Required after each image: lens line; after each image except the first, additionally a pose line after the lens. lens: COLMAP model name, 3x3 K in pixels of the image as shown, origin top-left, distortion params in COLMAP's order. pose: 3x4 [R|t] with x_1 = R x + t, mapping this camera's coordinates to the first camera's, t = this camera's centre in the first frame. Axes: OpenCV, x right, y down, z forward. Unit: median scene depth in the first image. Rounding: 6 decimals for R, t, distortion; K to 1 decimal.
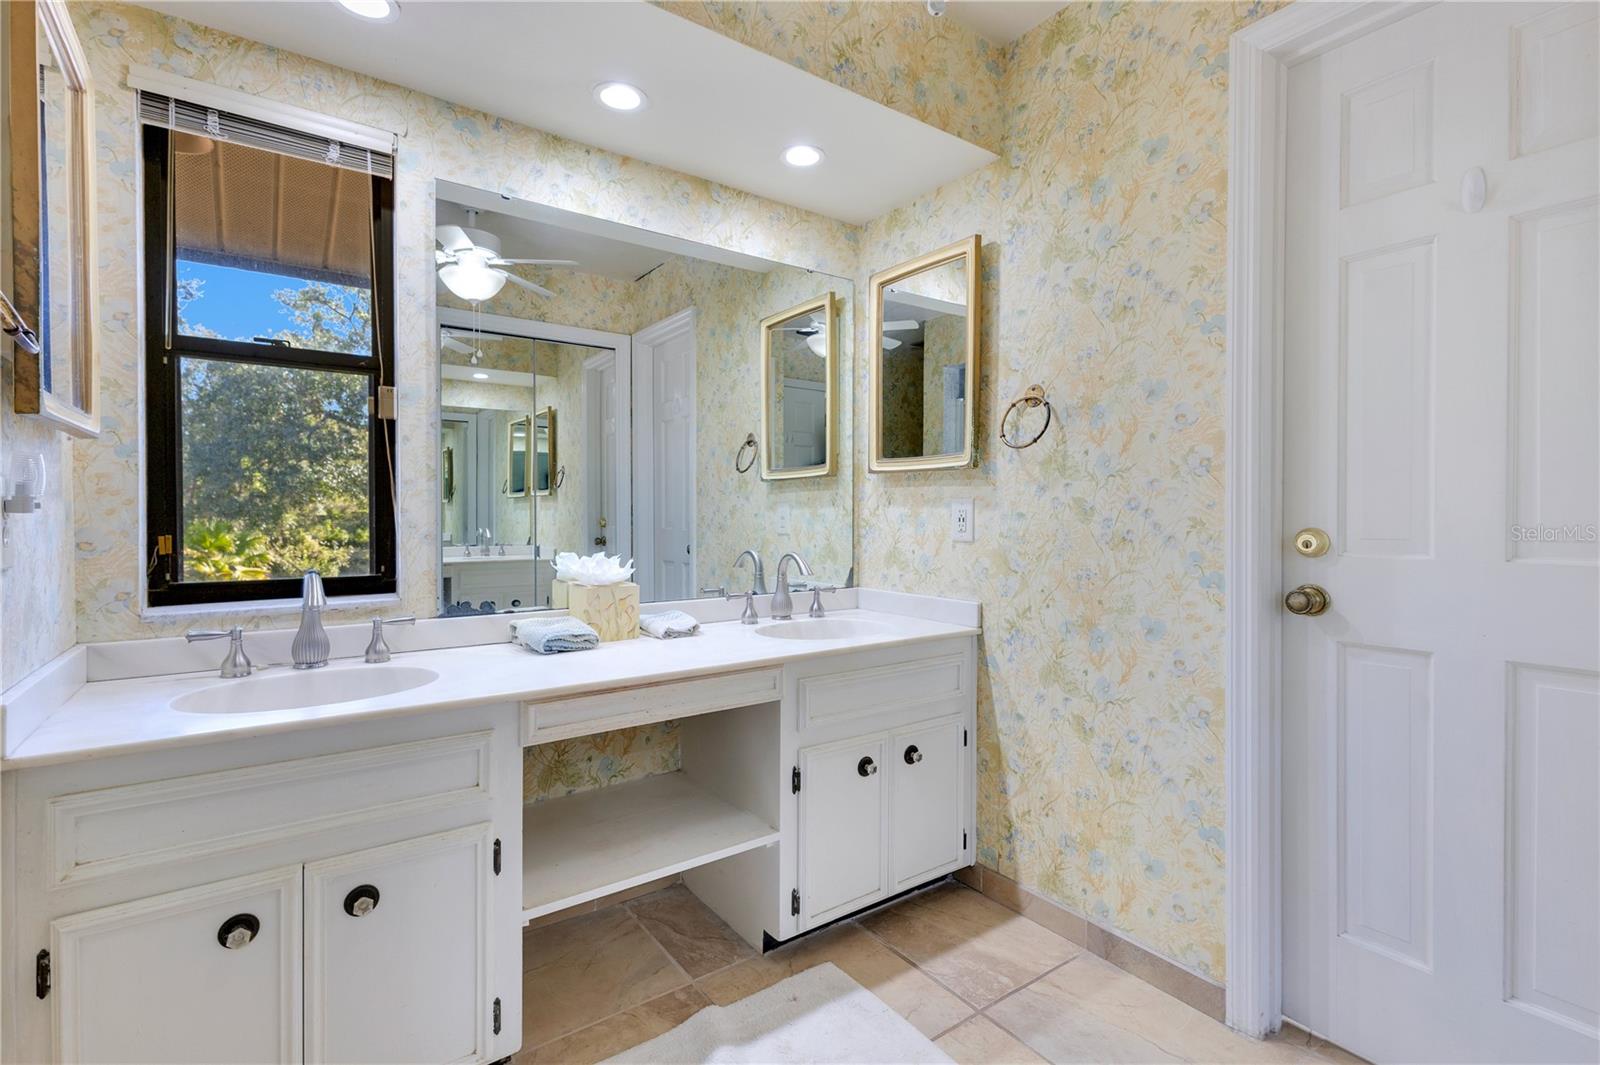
lens RADIAL K [[721.9, 0, 806.1], [0, 721.9, 525.3], [0, 0, 1]] dist [0.010887, -0.001962]
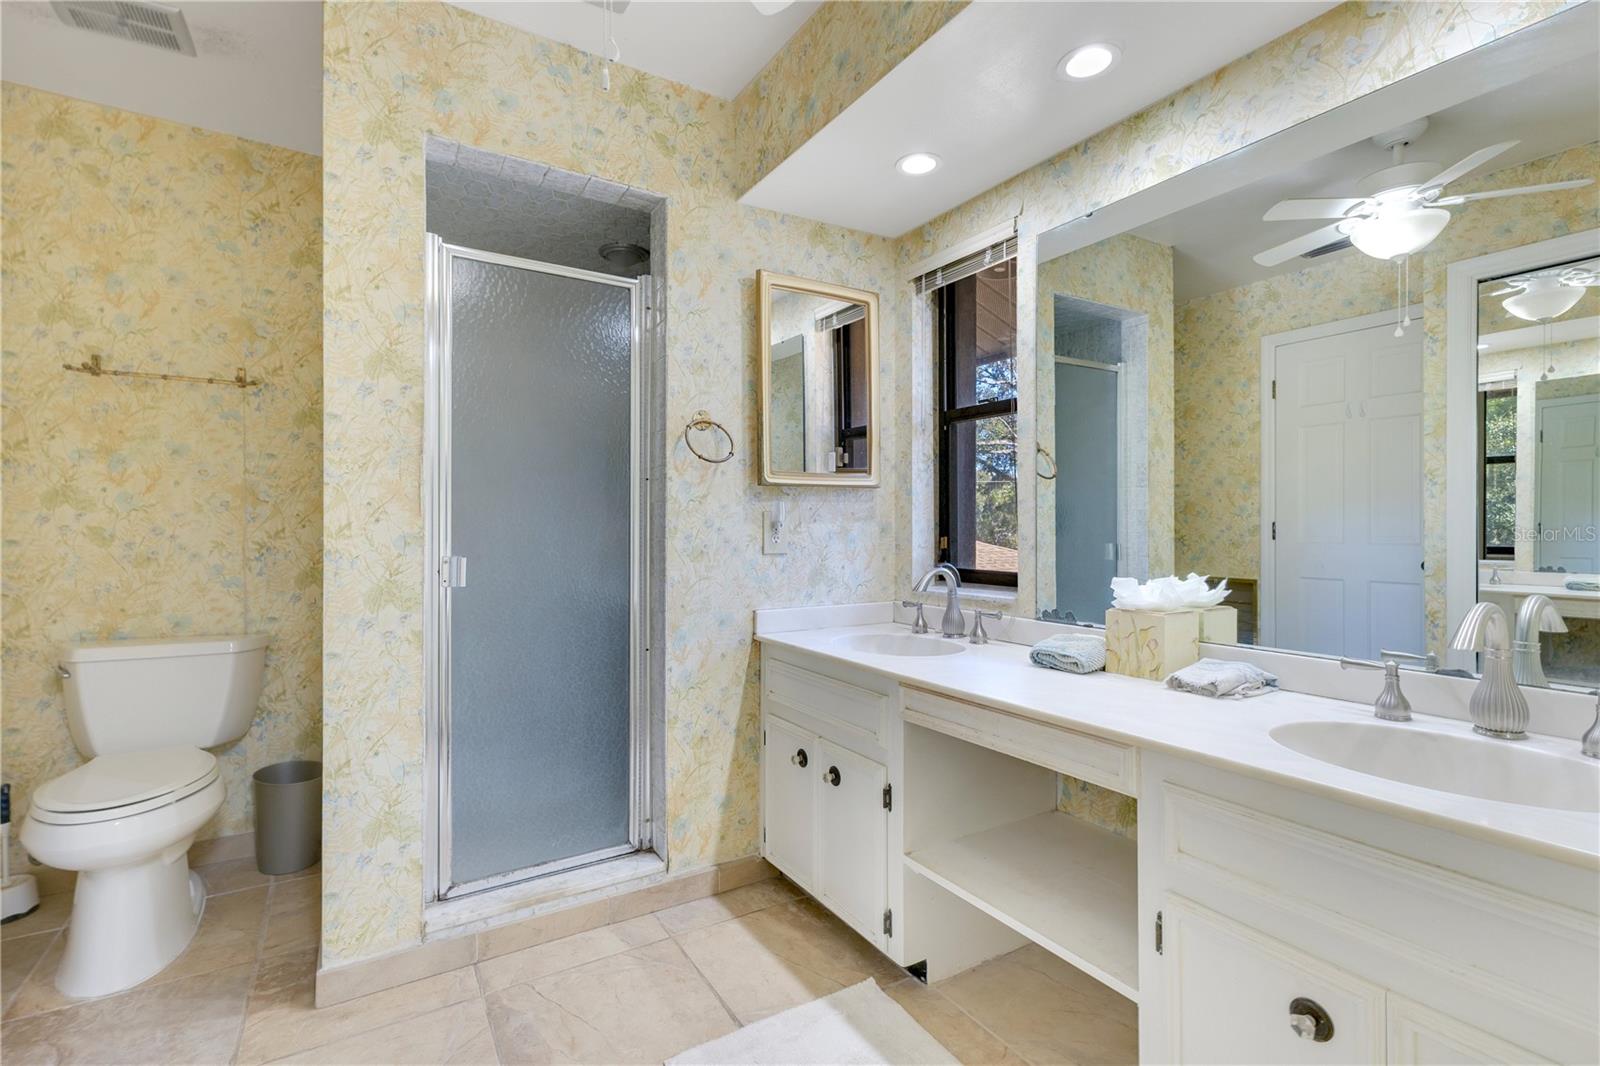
lens RADIAL K [[721.9, 0, 794.9], [0, 721.9, 532.5], [0, 0, 1]] dist [0.010887, -0.001962]
pose [[-0.062124, 0.005578, -0.998053, 0.604307], [-0.013705, 0.999885, 0.006442, -0.010739], [0.997974, 0.014078, -0.062040, 0.641230]]
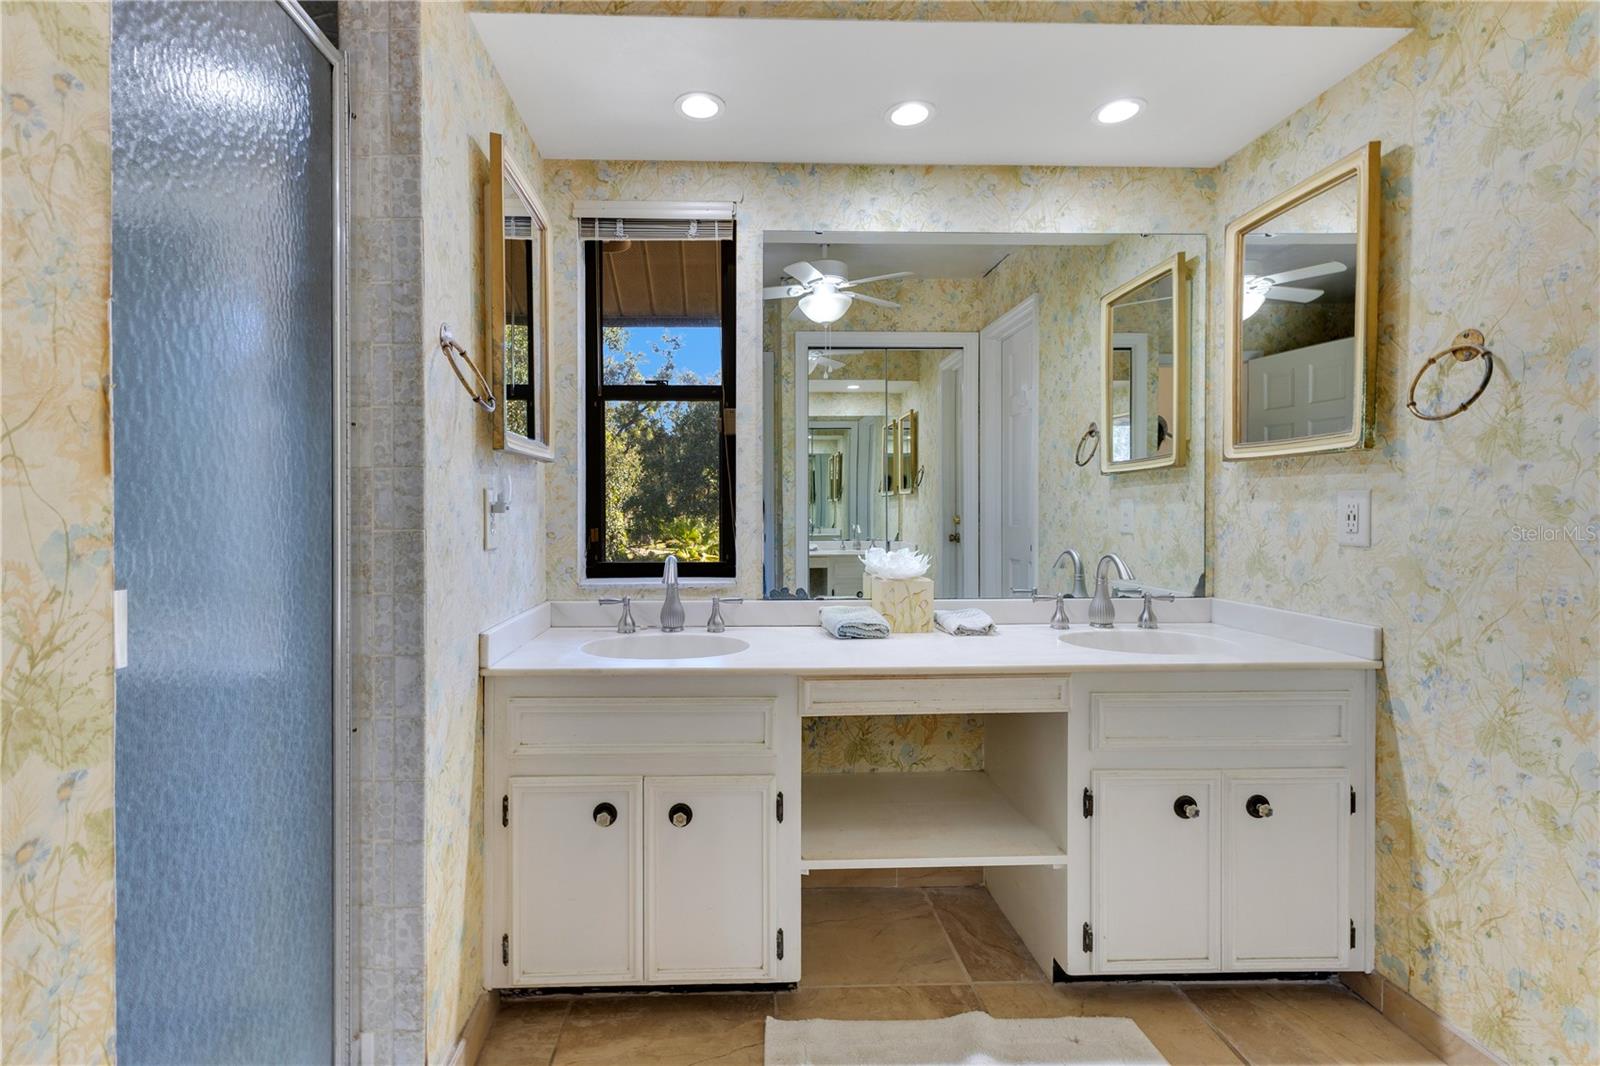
lens RADIAL K [[721.9, 0, 762.8], [0, 721.9, 519.1], [0, 0, 1]] dist [0.010887, -0.001962]
pose [[0.833169, 0.002298, -0.553014, 0.135201], [-0.004705, 0.999985, -0.002932, -0.000687], [0.552999, 0.005045, 0.833167, 0.011117]]
